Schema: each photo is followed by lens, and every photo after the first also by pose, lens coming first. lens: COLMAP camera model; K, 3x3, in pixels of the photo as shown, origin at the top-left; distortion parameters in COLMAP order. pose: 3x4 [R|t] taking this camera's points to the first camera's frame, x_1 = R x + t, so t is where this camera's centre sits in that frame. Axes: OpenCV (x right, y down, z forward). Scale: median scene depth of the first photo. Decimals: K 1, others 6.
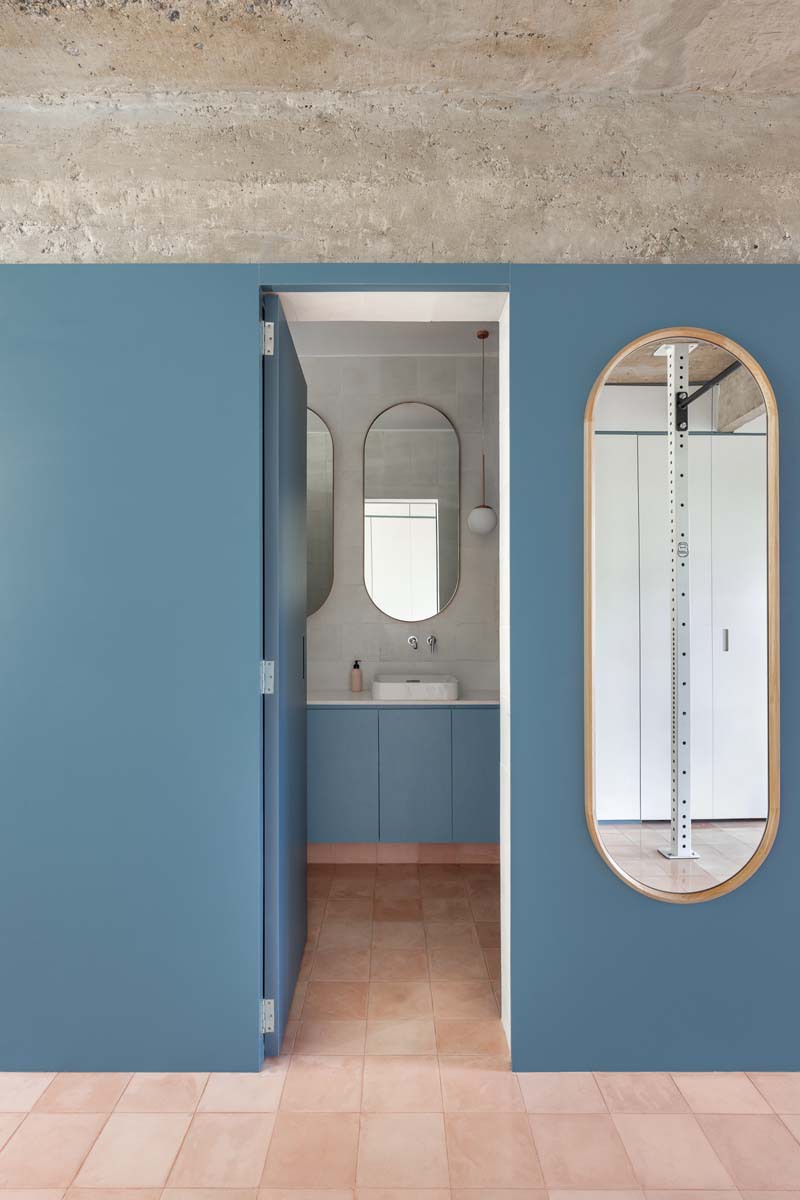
lens RADIAL K [[1299.0, 0, 399.8], [0, 1299.0, 601.5], [0, 0, 1]] dist [0.001628, 0.000000]
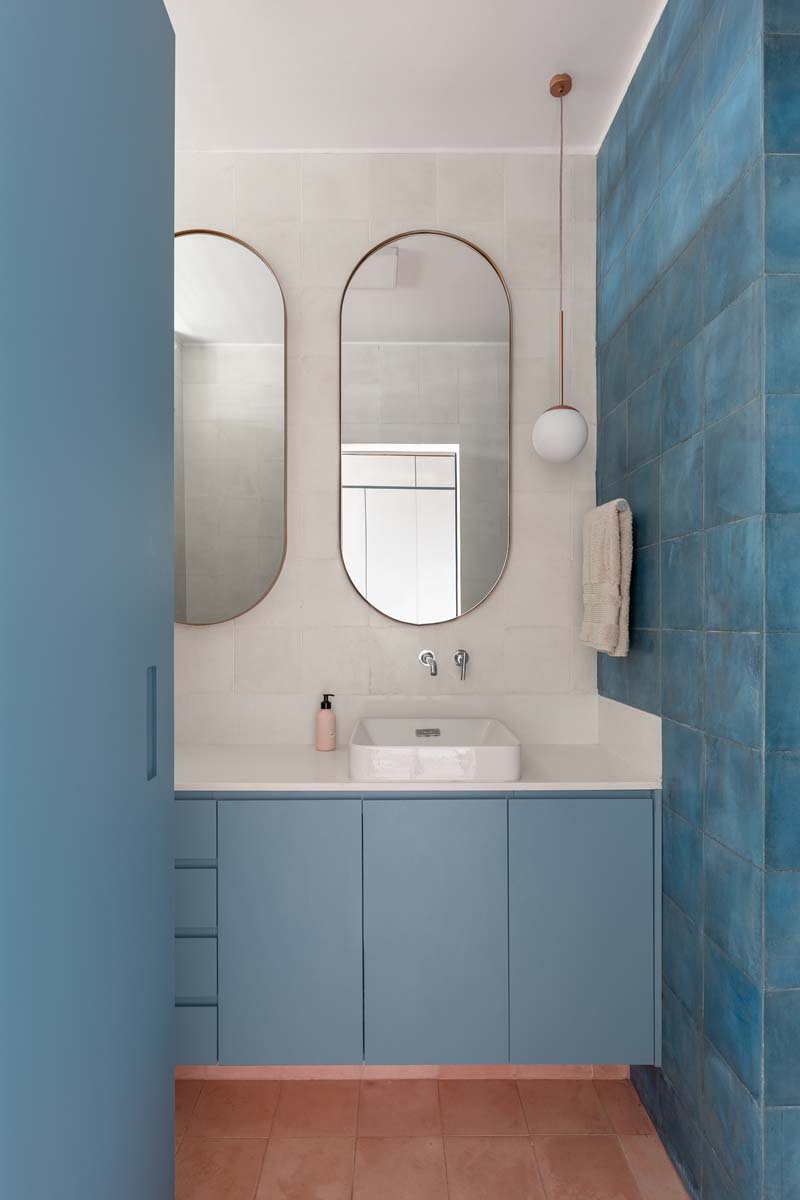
lens RADIAL K [[1098.1, 0, 400.2], [0, 1098.1, 602.0], [0, 0, 1]] dist [-0.002551, 0.000000]
pose [[1.000000, 0.000323, 0.000803, -0.002102], [-0.000320, 0.999993, -0.003730, 0.007775], [-0.000805, 0.003730, 0.999993, 0.534788]]
